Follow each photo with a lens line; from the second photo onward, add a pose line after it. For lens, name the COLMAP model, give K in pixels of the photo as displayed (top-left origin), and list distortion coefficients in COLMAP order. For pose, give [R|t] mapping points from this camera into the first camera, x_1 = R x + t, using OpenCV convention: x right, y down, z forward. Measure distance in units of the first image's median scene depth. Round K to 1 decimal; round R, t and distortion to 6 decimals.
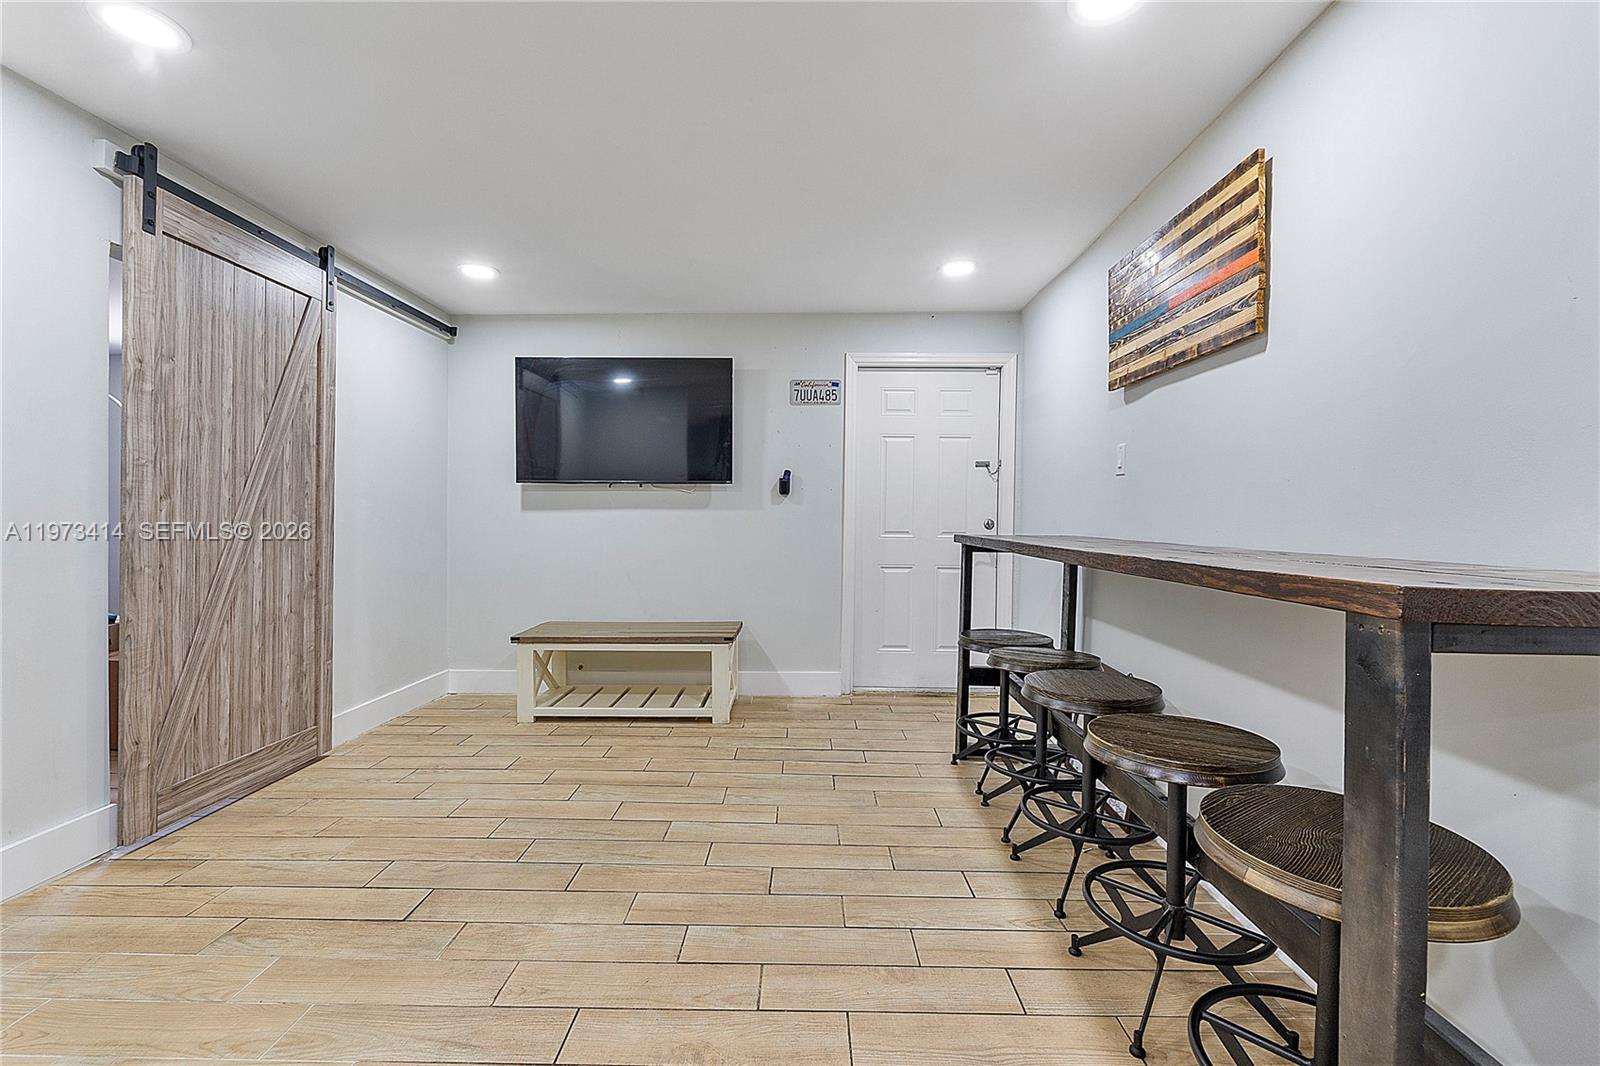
lens RADIAL K [[679.7, 0, 799.8], [0, 679.7, 528.3], [0, 0, 1]] dist [-0.005049, -0.001401]
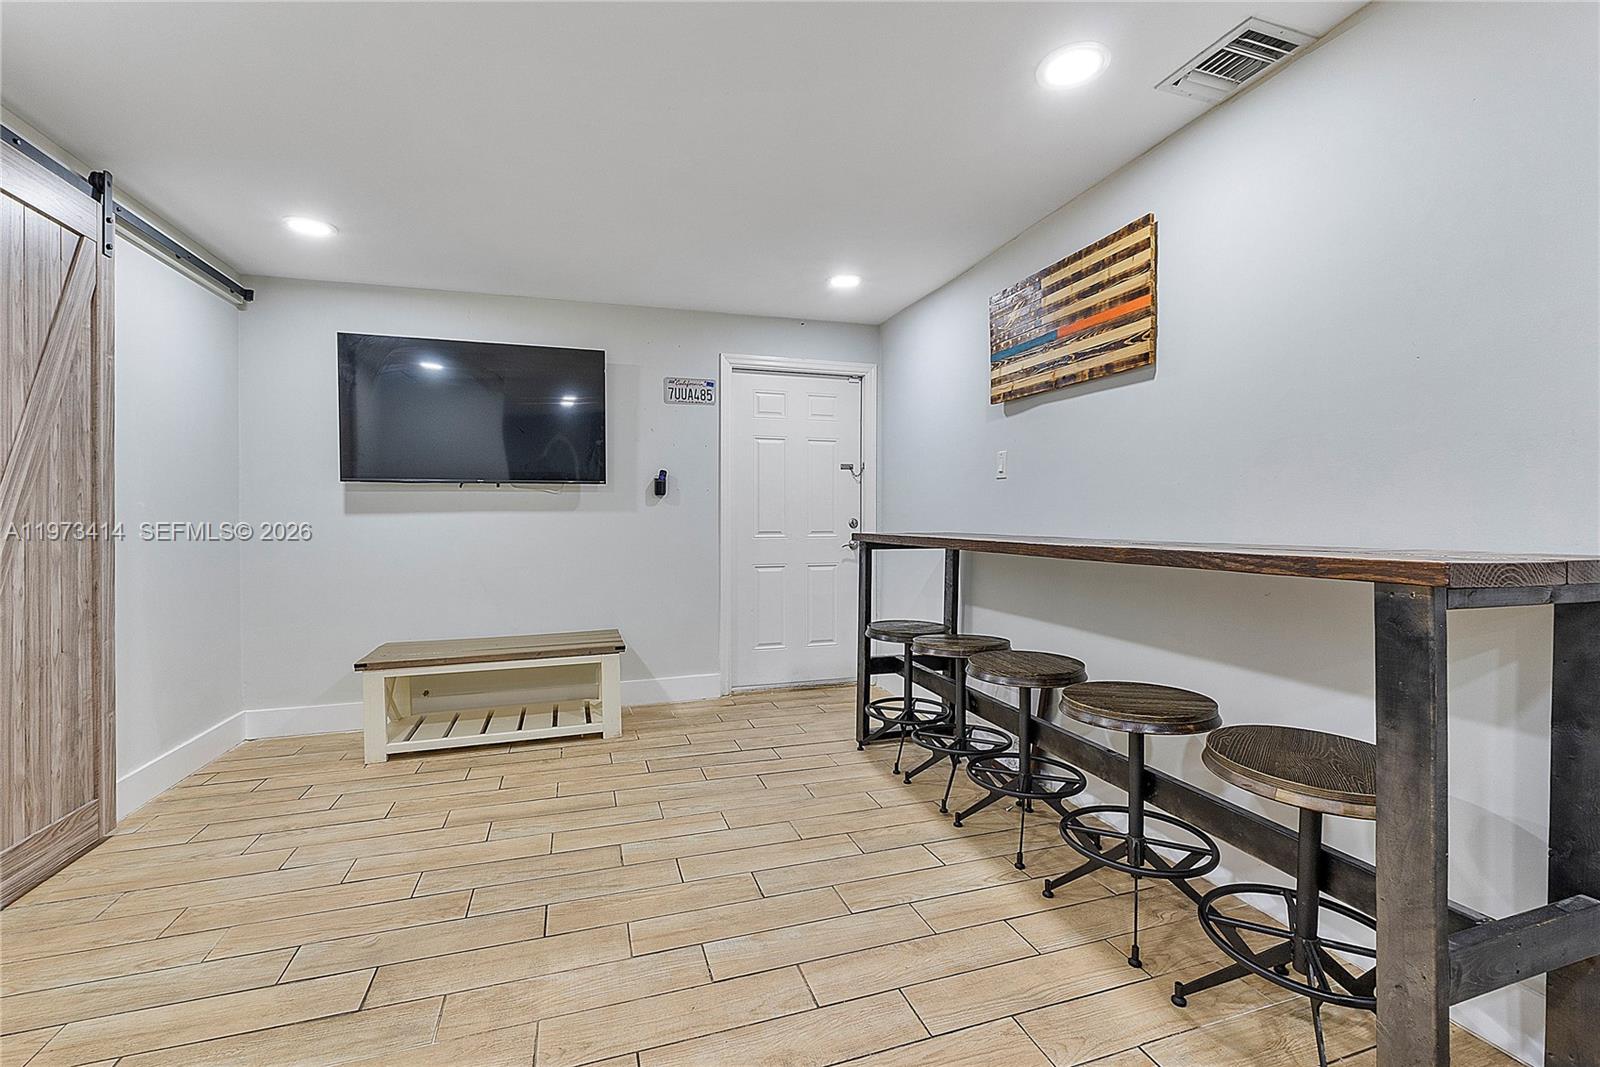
lens RADIAL K [[679.7, 0, 799.8], [0, 679.7, 528.8], [0, 0, 1]] dist [-0.005049, -0.001401]
pose [[0.946958, -0.015838, 0.320966, -0.222439], [0.015732, 0.999872, 0.002924, -0.002551], [-0.320971, 0.002280, 0.947086, 0.029117]]
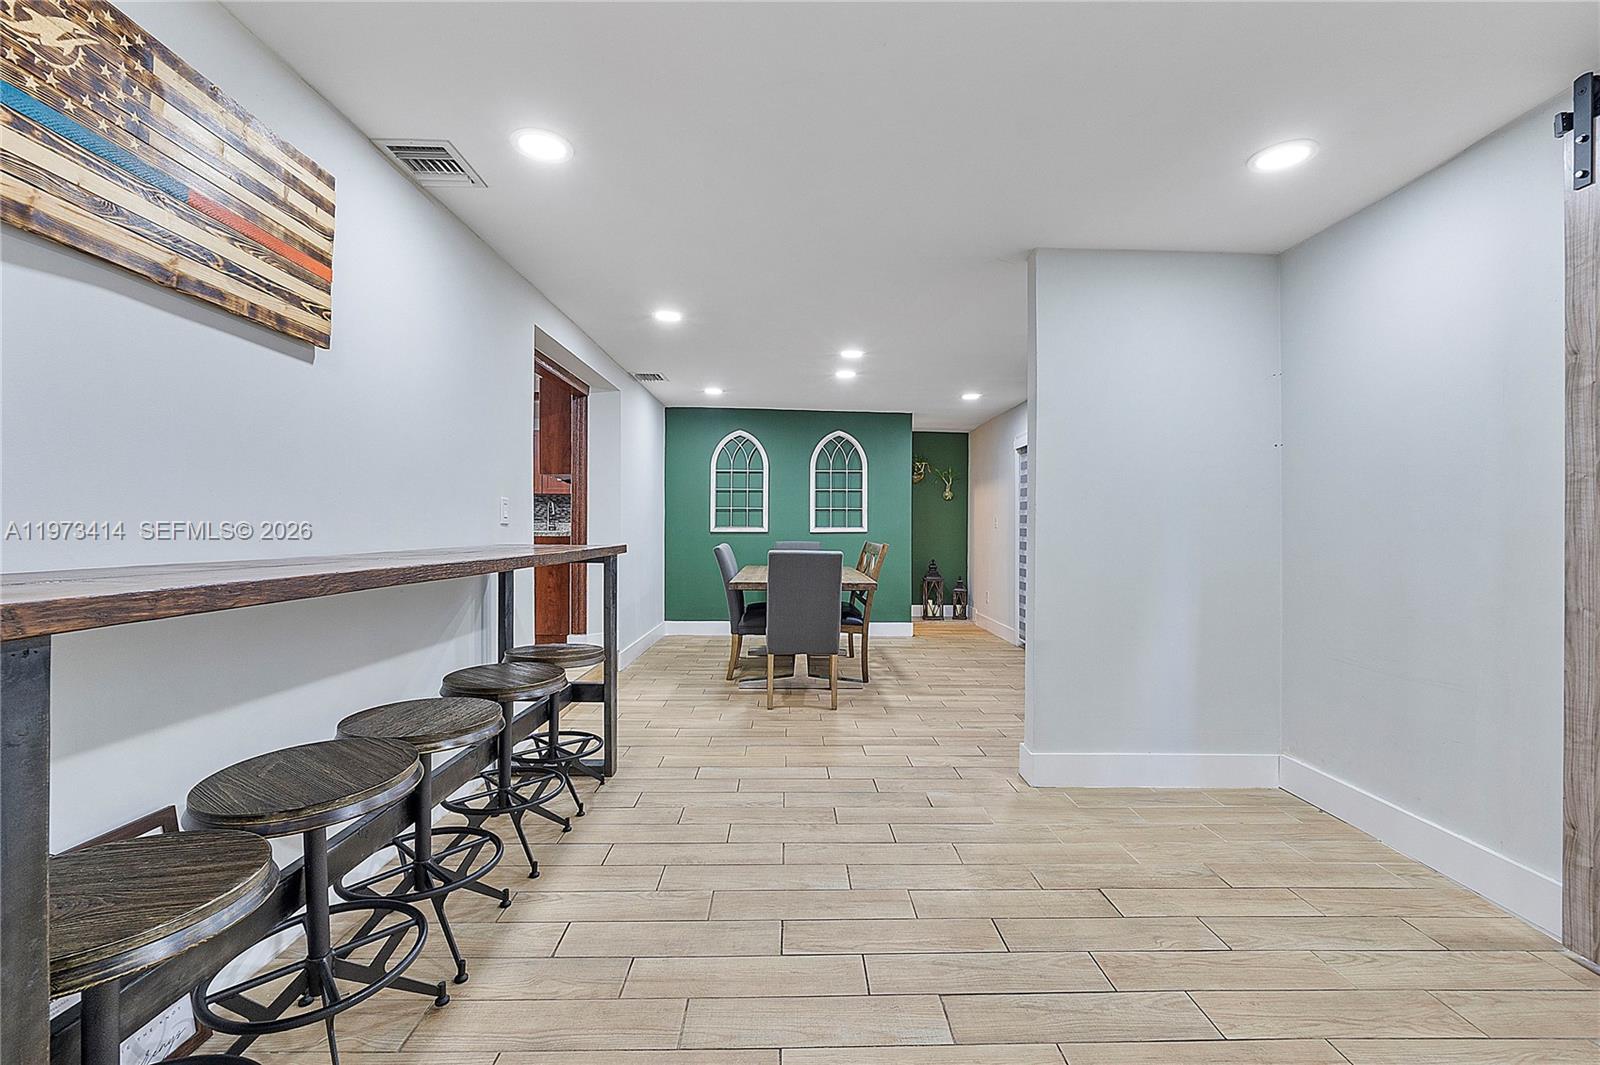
lens RADIAL K [[679.7, 0, 799.8], [0, 679.7, 527.8], [0, 0, 1]] dist [-0.005049, -0.001401]
pose [[-0.999541, -0.017497, -0.024739, -0.025881], [-0.017814, 0.999762, 0.012615, -0.025750], [0.024512, 0.013050, -0.999614, 1.431762]]
